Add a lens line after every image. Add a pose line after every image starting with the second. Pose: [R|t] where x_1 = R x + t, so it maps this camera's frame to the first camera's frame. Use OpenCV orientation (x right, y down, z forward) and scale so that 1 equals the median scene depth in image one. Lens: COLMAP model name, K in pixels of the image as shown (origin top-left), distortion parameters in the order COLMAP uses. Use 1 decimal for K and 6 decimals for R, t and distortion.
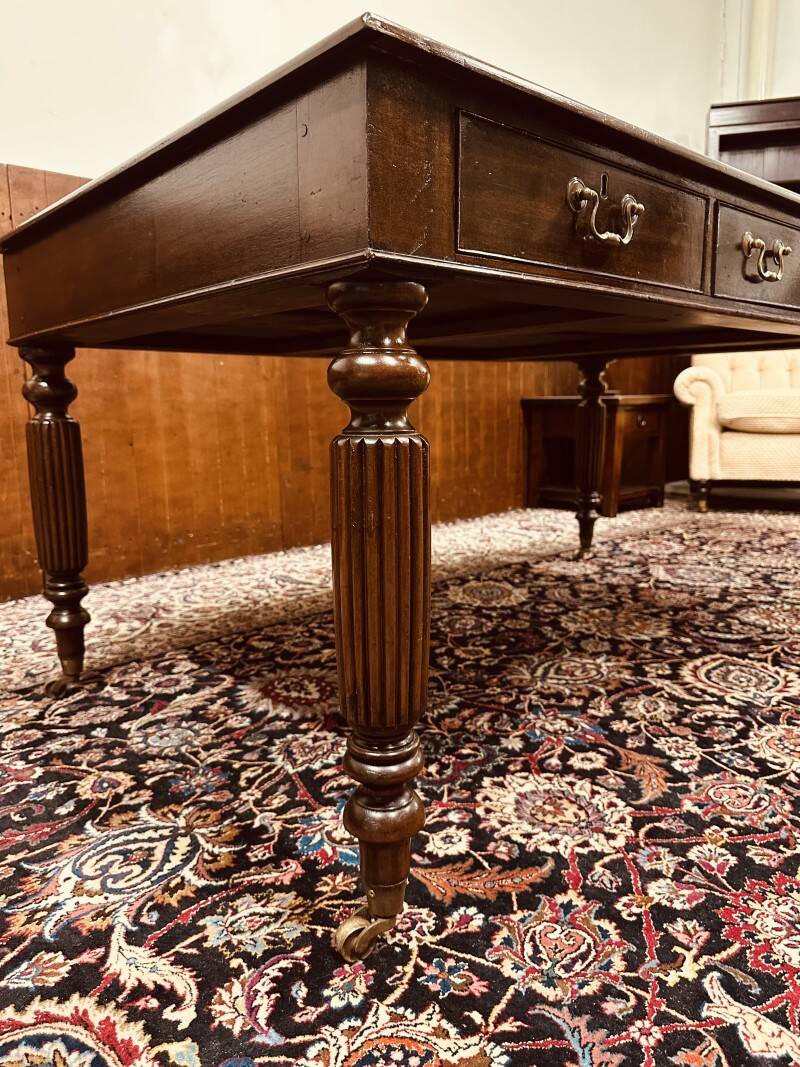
lens RADIAL K [[764.7, 0, 405.6], [0, 764.7, 527.4], [0, 0, 1]] dist [-0.002504, -0.004810]
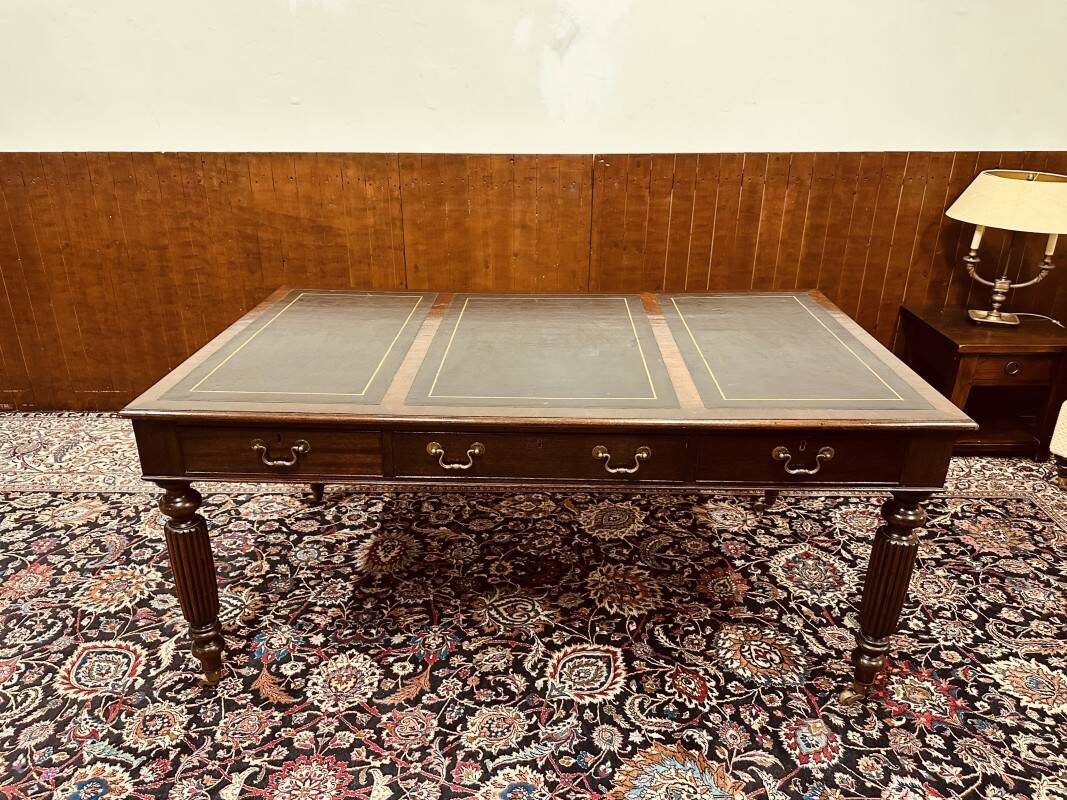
lens RADIAL K [[764.6, 0, 529.8], [0, 764.6, 397.5], [0, 0, 1]] dist [0.057154, -0.081807]
pose [[0.723638, 0.285337, -0.628435, 1.480891], [-0.127804, 0.950190, 0.284263, -0.896726], [0.678243, -0.125387, 0.724061, -0.035152]]
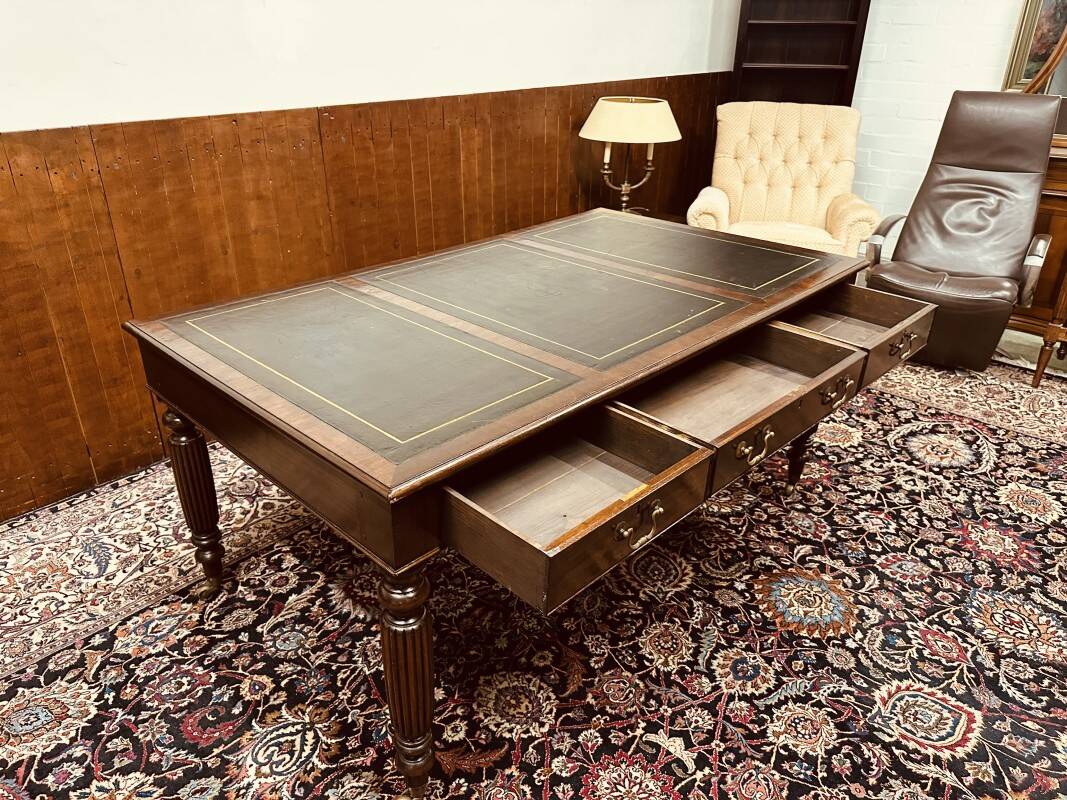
lens RADIAL K [[758.9, 0, 526.4], [0, 758.9, 396.5], [0, 0, 1]] dist [0.020755, -0.026008]
pose [[0.997519, -0.009131, 0.069800, 0.092889], [-0.011281, 0.957999, 0.286551, -0.780623], [-0.069485, -0.286628, 0.955519, -0.478023]]
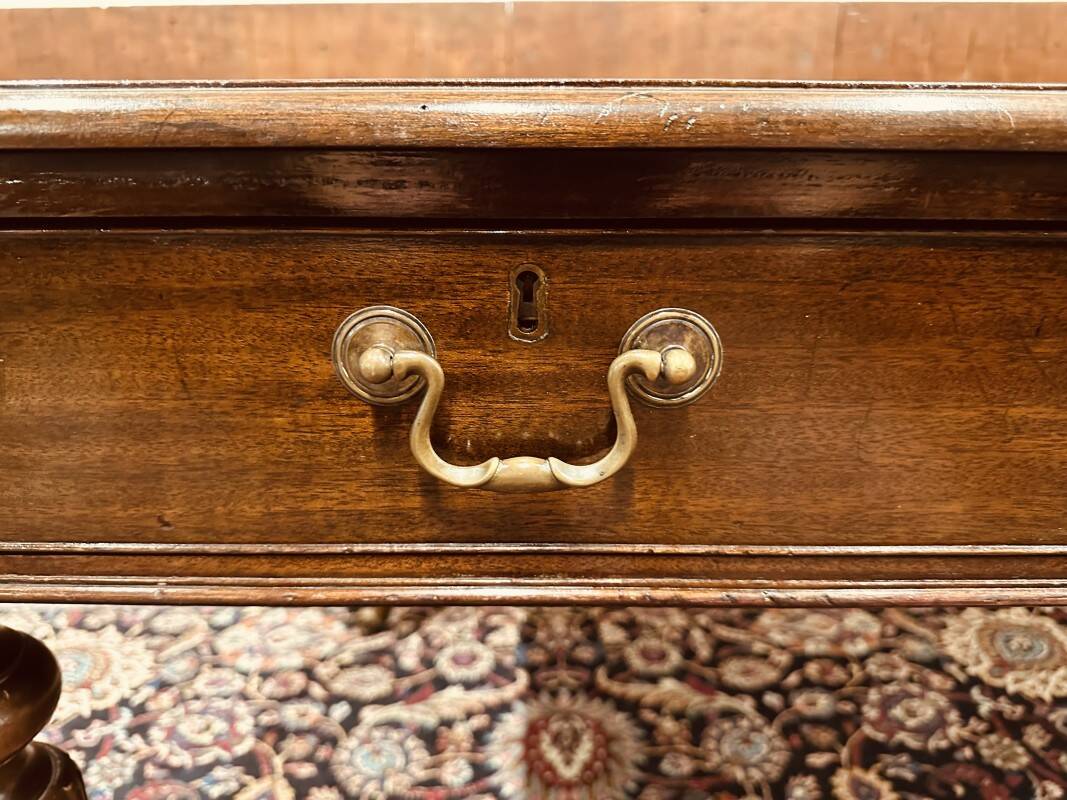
lens RADIAL K [[794.7, 0, 533.3], [0, 794.7, 393.9], [0, 0, 1]] dist [-0.036756, 0.002000]
pose [[0.742718, 0.199351, -0.639241, 0.345760], [-0.116060, 0.978531, 0.170313, -0.337190], [0.659469, -0.052304, 0.749910, 0.544115]]
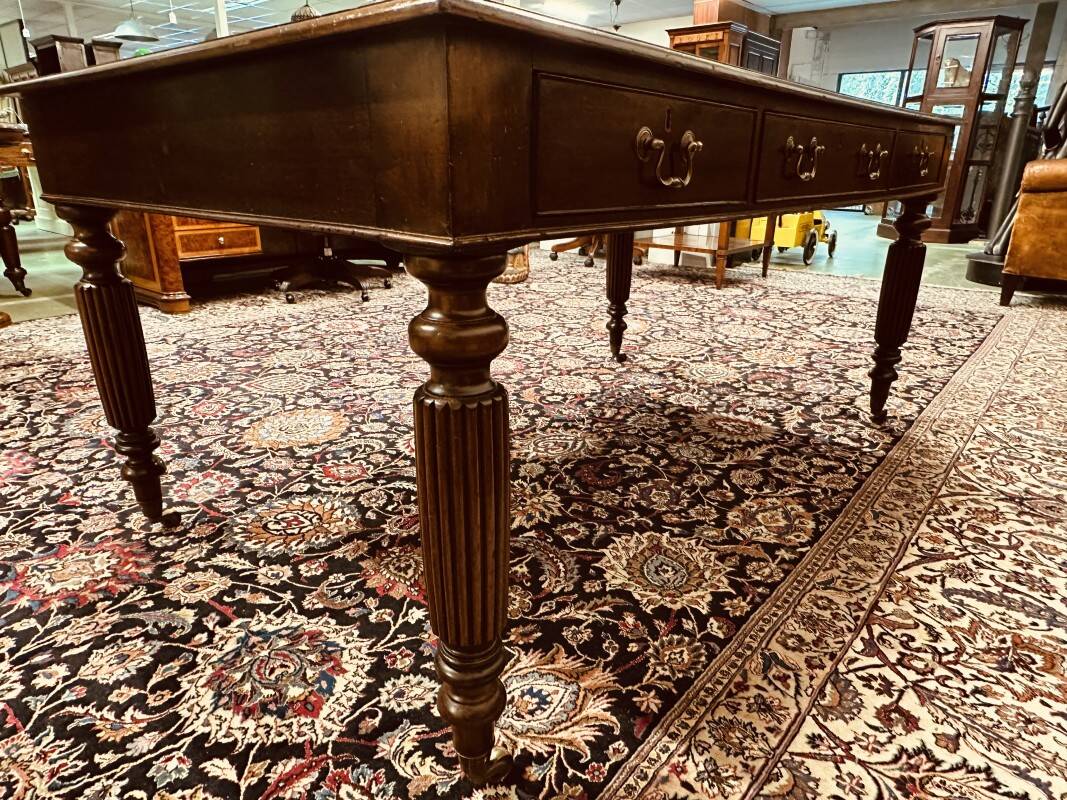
lens RADIAL K [[690.0, 0, 527.4], [0, 690.0, 401.6], [0, 0, 1]] dist [-0.003909, 0.003984]
pose [[-0.991737, 0.051184, -0.117632, 0.564328], [-0.012564, 0.873797, 0.486129, -0.647043], [0.127669, 0.483590, -0.865934, 2.777198]]
